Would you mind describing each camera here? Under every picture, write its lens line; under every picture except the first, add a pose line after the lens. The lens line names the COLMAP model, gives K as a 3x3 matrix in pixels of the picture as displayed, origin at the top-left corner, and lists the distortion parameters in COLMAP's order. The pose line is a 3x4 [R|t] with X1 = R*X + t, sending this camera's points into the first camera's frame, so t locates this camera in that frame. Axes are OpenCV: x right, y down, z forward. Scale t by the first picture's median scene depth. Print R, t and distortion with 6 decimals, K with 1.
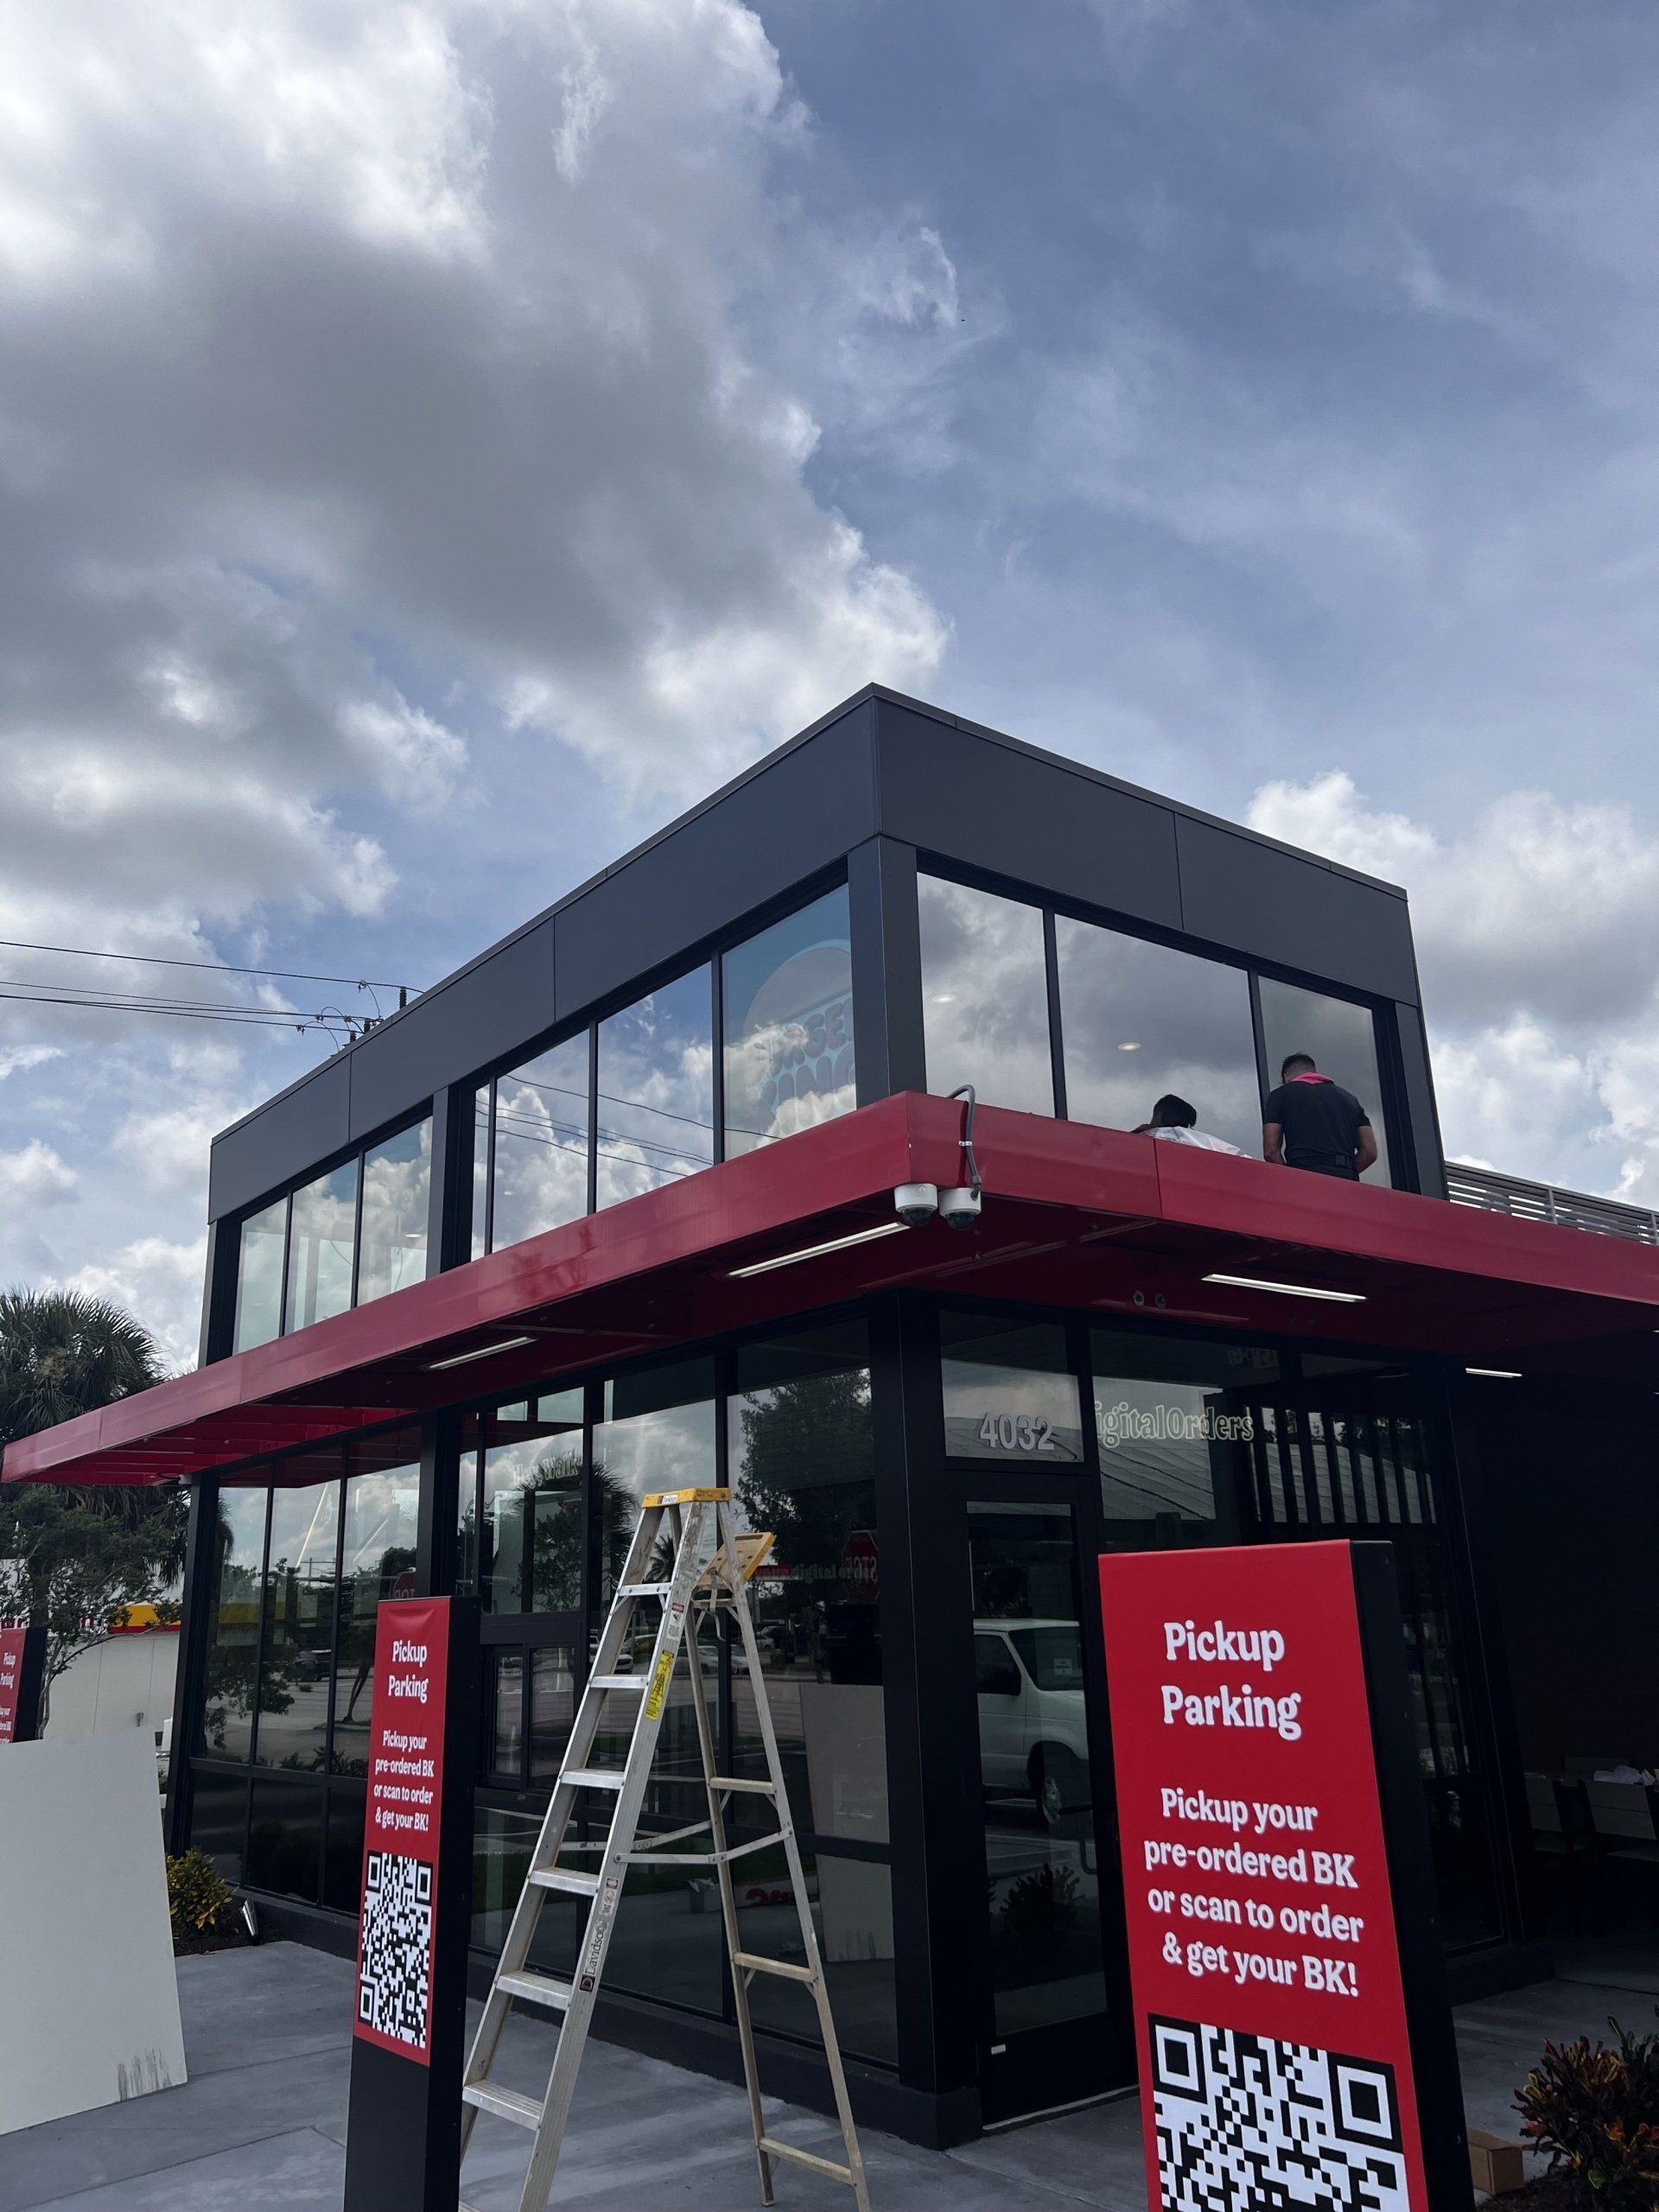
lens RADIAL K [[1659.9, 0, 832.2], [0, 1659.9, 1103.3], [0, 0, 1]] dist [0.042386, -0.039872]
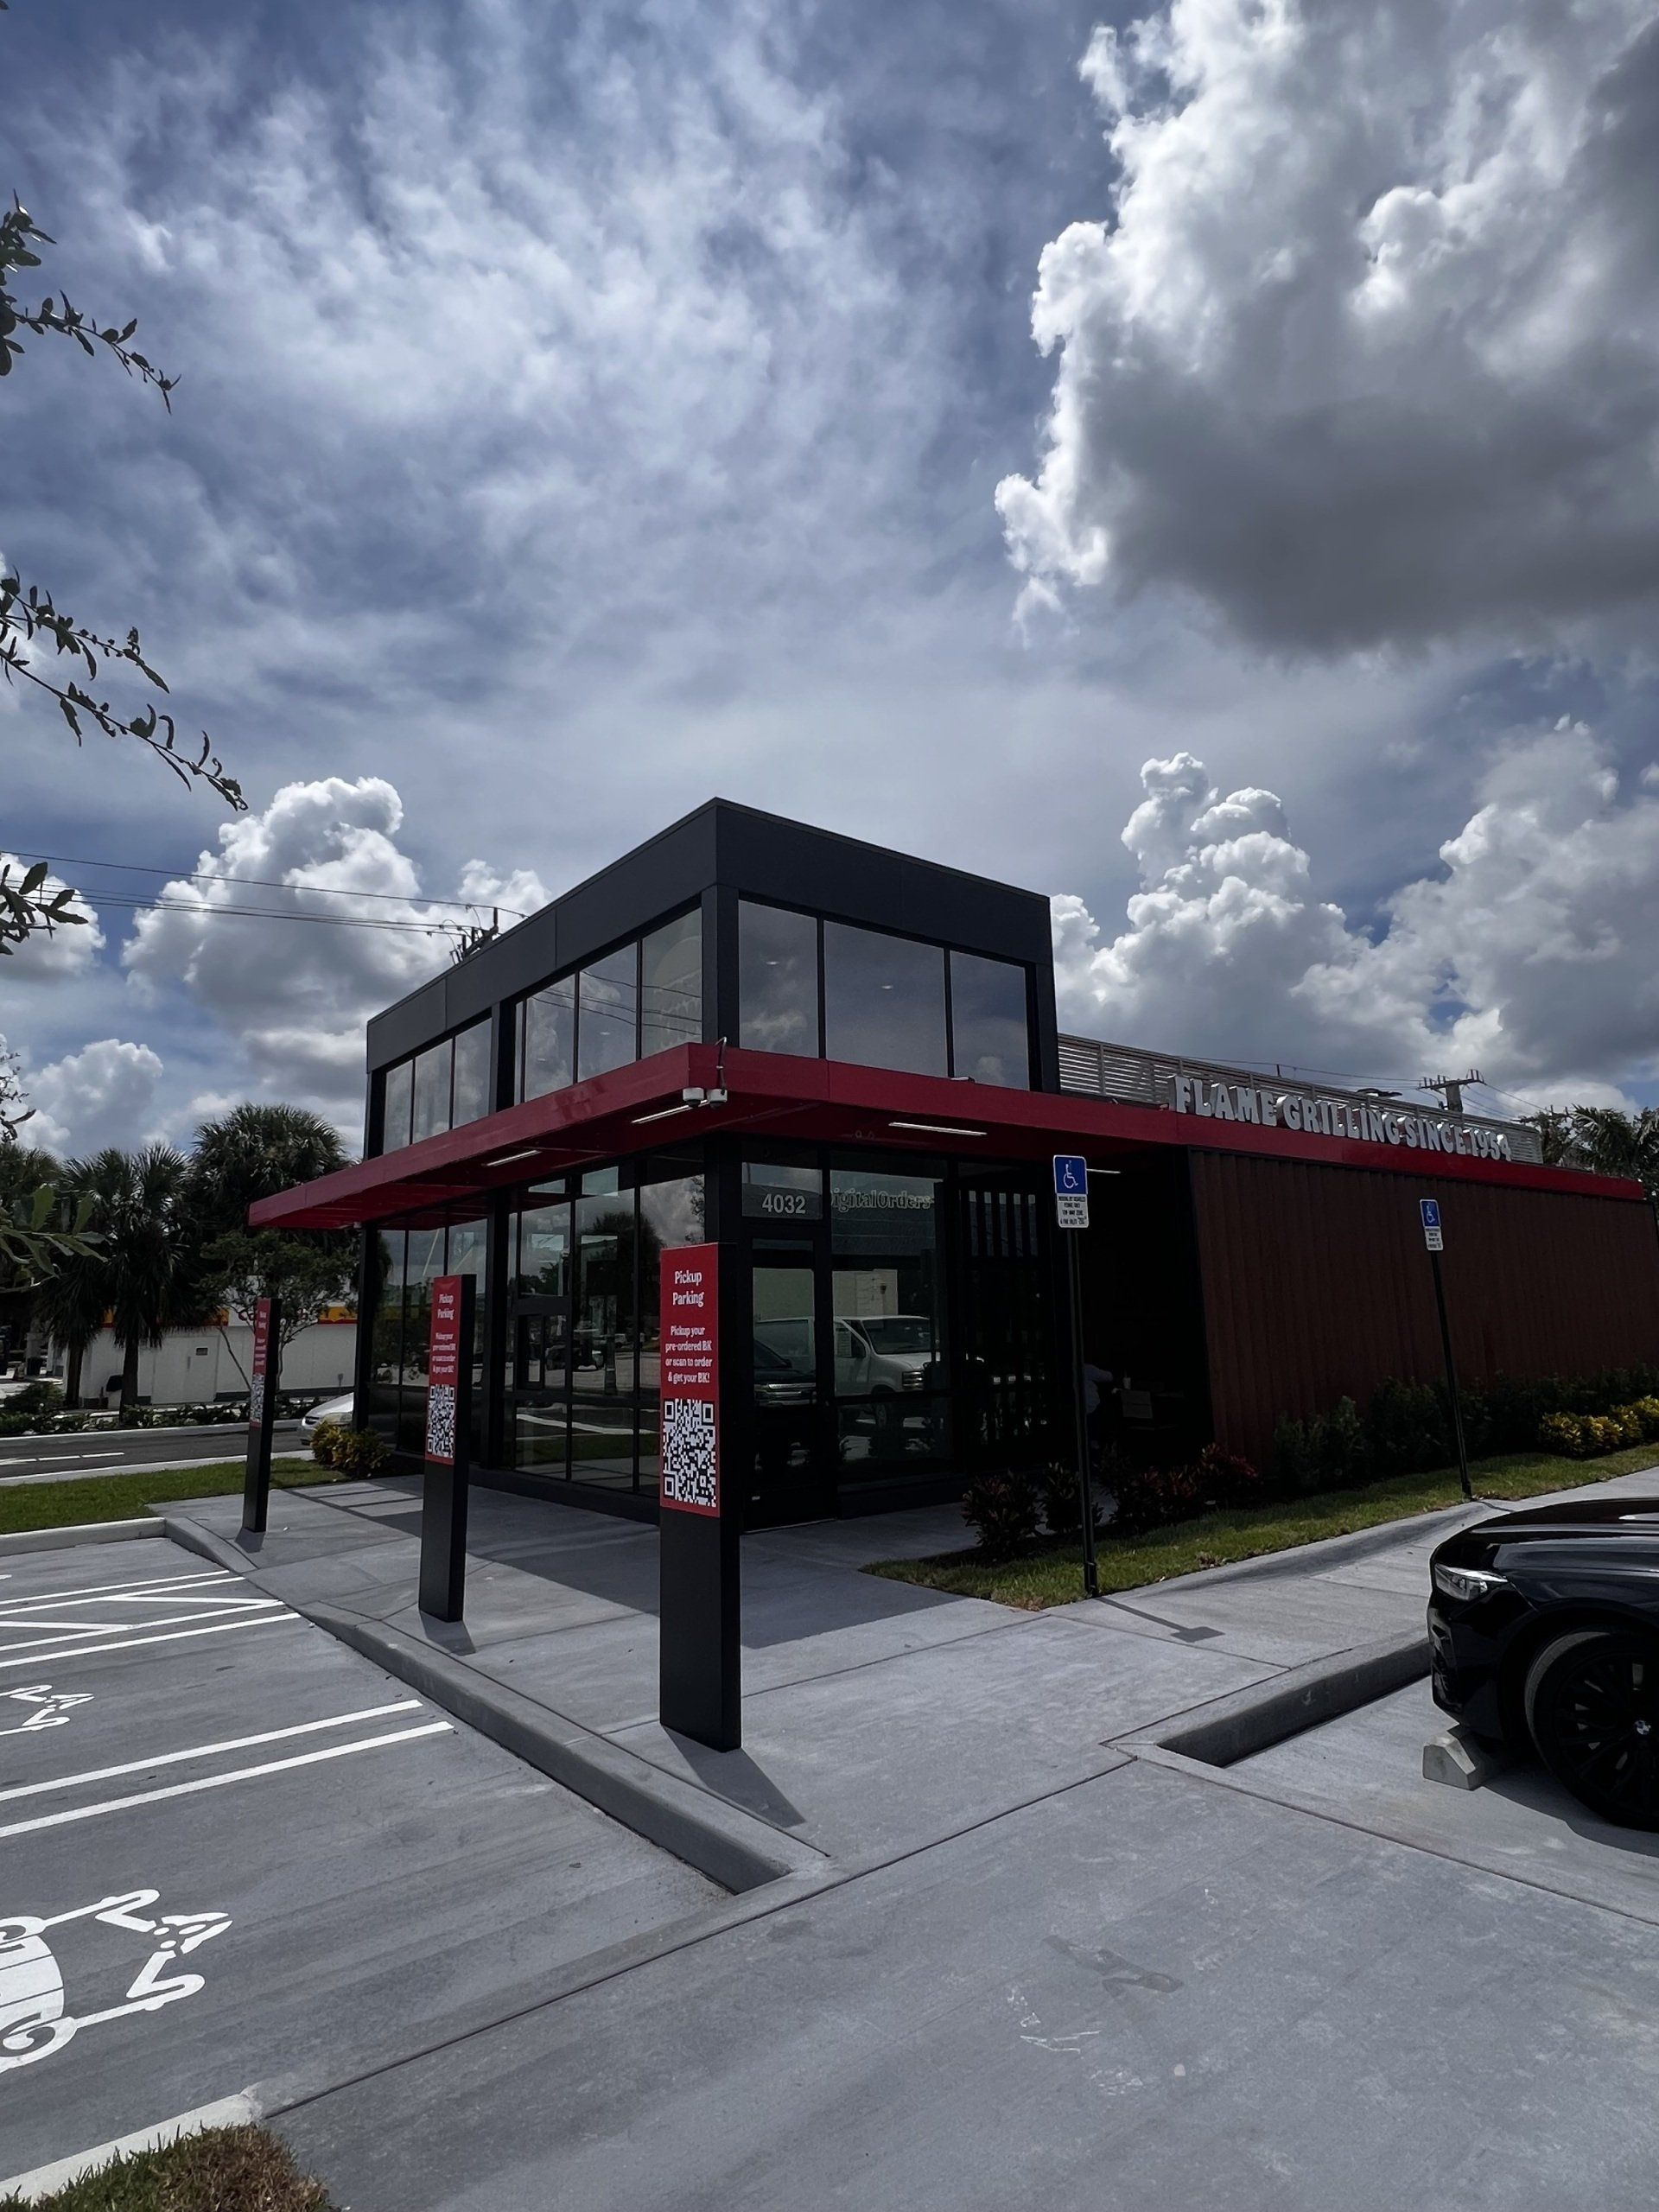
lens RADIAL K [[1183.3, 0, 826.3], [0, 1183.3, 1102.9], [0, 0, 1]] dist [0.001806, -0.000021]
pose [[0.999934, 0.009946, 0.005745, 0.136243], [-0.010529, 0.993603, 0.112433, -0.064592], [-0.004590, -0.112487, 0.993643, -0.305681]]
